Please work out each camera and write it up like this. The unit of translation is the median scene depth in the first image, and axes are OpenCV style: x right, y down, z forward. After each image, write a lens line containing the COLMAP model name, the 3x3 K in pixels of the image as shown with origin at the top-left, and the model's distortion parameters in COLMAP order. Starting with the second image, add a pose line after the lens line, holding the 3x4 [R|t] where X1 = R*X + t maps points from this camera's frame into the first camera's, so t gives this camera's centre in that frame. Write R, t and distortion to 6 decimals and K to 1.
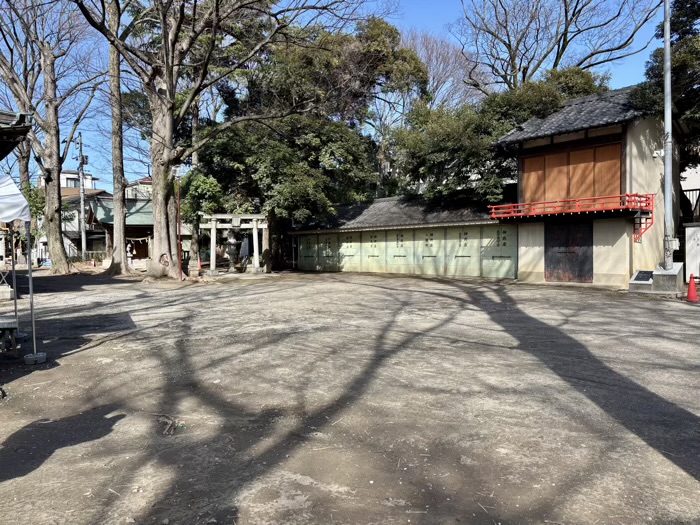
lens RADIAL K [[522.9, 0, 356.0], [0, 522.9, 255.8], [0, 0, 1]] dist [0.092691, -0.127625]
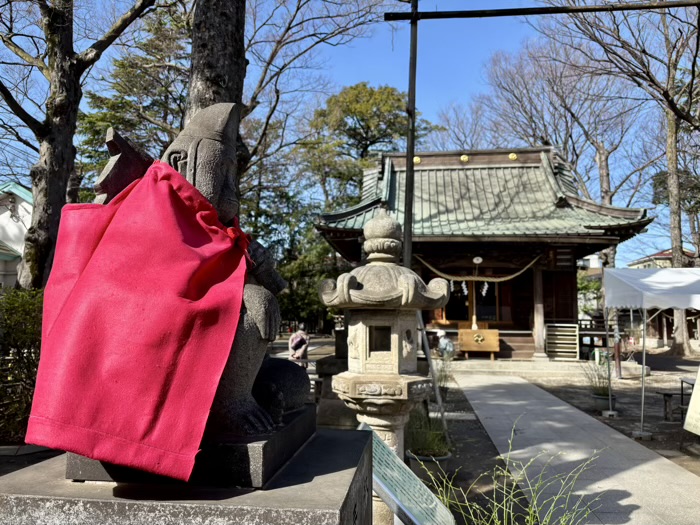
lens RADIAL K [[531.0, 0, 359.3], [0, 531.0, 261.7], [0, 0, 1]] dist [0.040687, -0.009072]
pose [[0.684158, -0.061577, -0.726730, -0.160656], [-0.033679, 0.992699, -0.115819, -0.002051], [0.728556, 0.103714, 0.677089, -0.148152]]
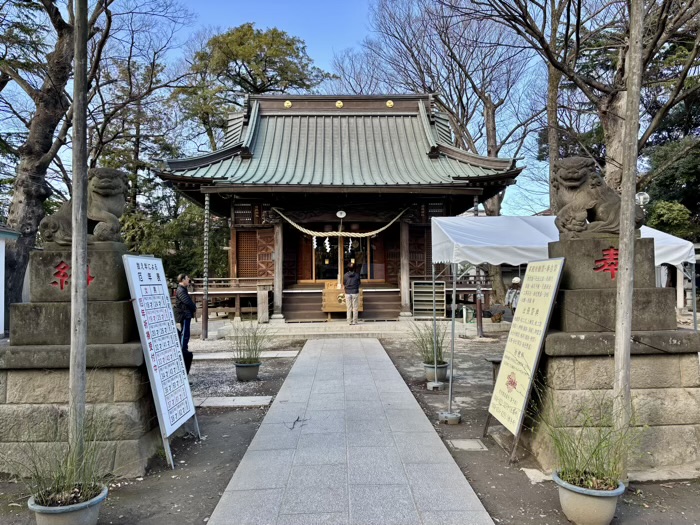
lens RADIAL K [[522.9, 0, 356.0], [0, 522.9, 255.8], [0, 0, 1]] dist [0.092691, -0.127625]
pose [[0.783343, -0.023862, -0.621132, -0.158802], [-0.012290, 0.998473, -0.053858, -0.006746], [0.621469, 0.049823, 0.781853, -0.020530]]
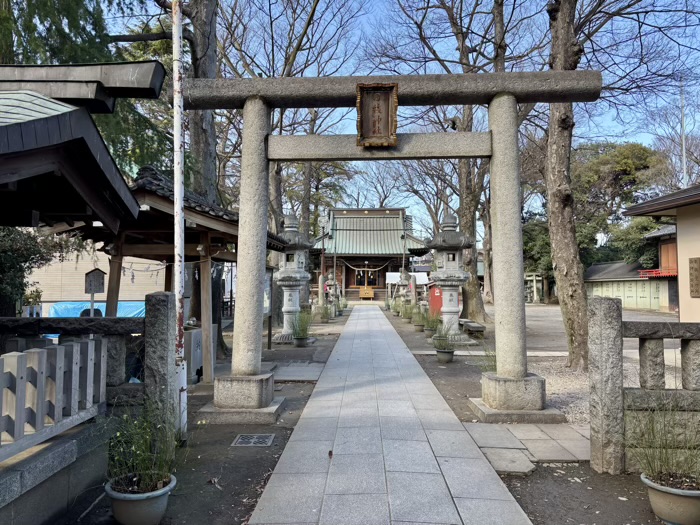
lens RADIAL K [[524.4, 0, 355.9], [0, 524.4, 260.0], [0, 0, 1]] dist [0.105829, -0.135153]
pose [[0.753317, -0.015654, -0.657472, 0.695144], [-0.027796, 0.998065, -0.055612, 0.002230], [0.657070, 0.060168, 0.751424, -1.040063]]
